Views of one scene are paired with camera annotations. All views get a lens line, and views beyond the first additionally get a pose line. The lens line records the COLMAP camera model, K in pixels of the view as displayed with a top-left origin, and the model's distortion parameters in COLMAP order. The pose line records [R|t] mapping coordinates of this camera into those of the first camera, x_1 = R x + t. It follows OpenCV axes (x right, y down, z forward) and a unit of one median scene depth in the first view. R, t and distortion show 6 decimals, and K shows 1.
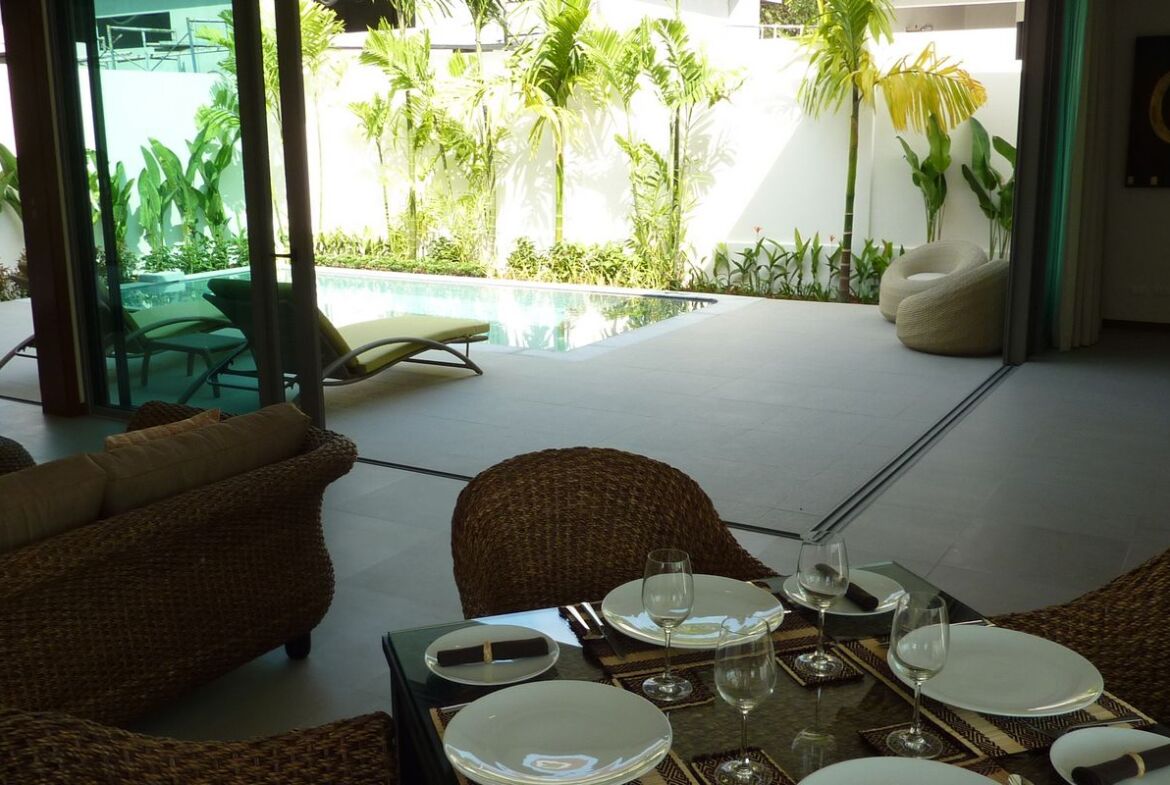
lens RADIAL K [[1170.4, 0, 583.3], [0, 1170.4, 385.7], [0, 0, 1]] dist [0.008758, -0.096093]
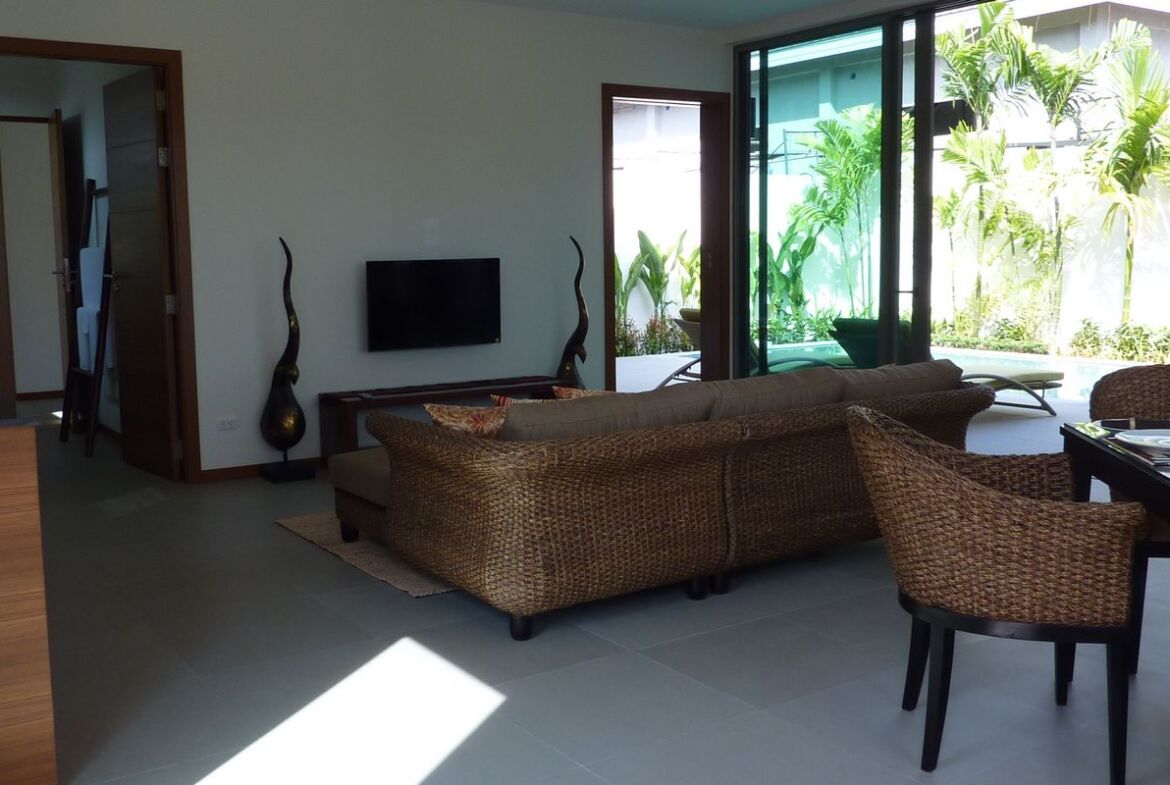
lens RADIAL K [[1206.8, 0, 585.0], [0, 1206.8, 392.5], [0, 0, 1]] dist [0.015923, -0.002209]
pose [[0.911053, 0.044284, -0.409905, -0.014579], [-0.084936, 0.993048, -0.081494, 0.066967], [0.403446, 0.109061, 0.908480, -0.165074]]
